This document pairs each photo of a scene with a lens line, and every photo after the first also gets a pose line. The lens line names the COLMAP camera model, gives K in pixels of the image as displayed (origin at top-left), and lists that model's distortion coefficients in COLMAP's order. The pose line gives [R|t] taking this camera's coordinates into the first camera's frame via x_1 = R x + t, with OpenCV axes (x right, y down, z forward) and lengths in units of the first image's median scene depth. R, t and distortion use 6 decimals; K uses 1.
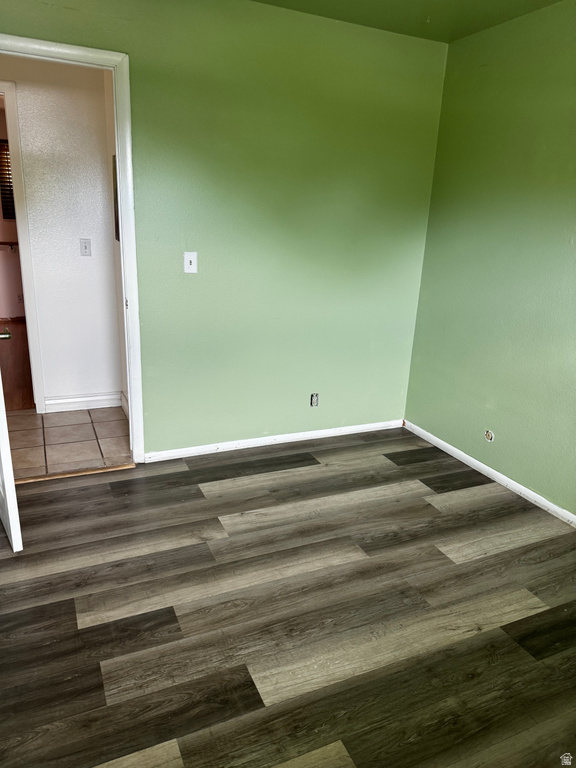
lens RADIAL K [[553.6, 0, 288.0], [0, 553.6, 384.0], [0, 0, 1]] dist [0.167039, -0.148098]
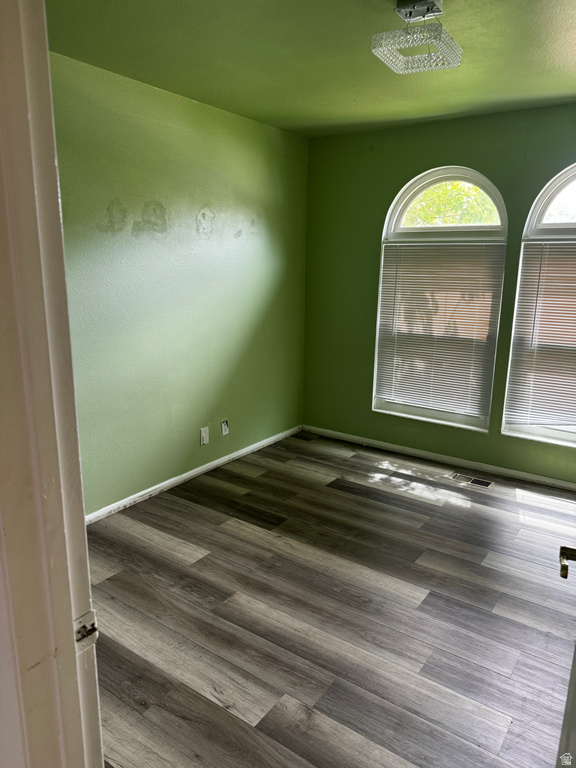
lens RADIAL K [[553.6, 0, 288.0], [0, 553.6, 384.0], [0, 0, 1]] dist [0.167039, -0.148098]
pose [[-0.499581, -0.245410, 0.830779, -0.671752], [0.219331, 0.891950, 0.395372, -0.425198], [-0.838041, 0.379735, -0.391775, 1.173892]]
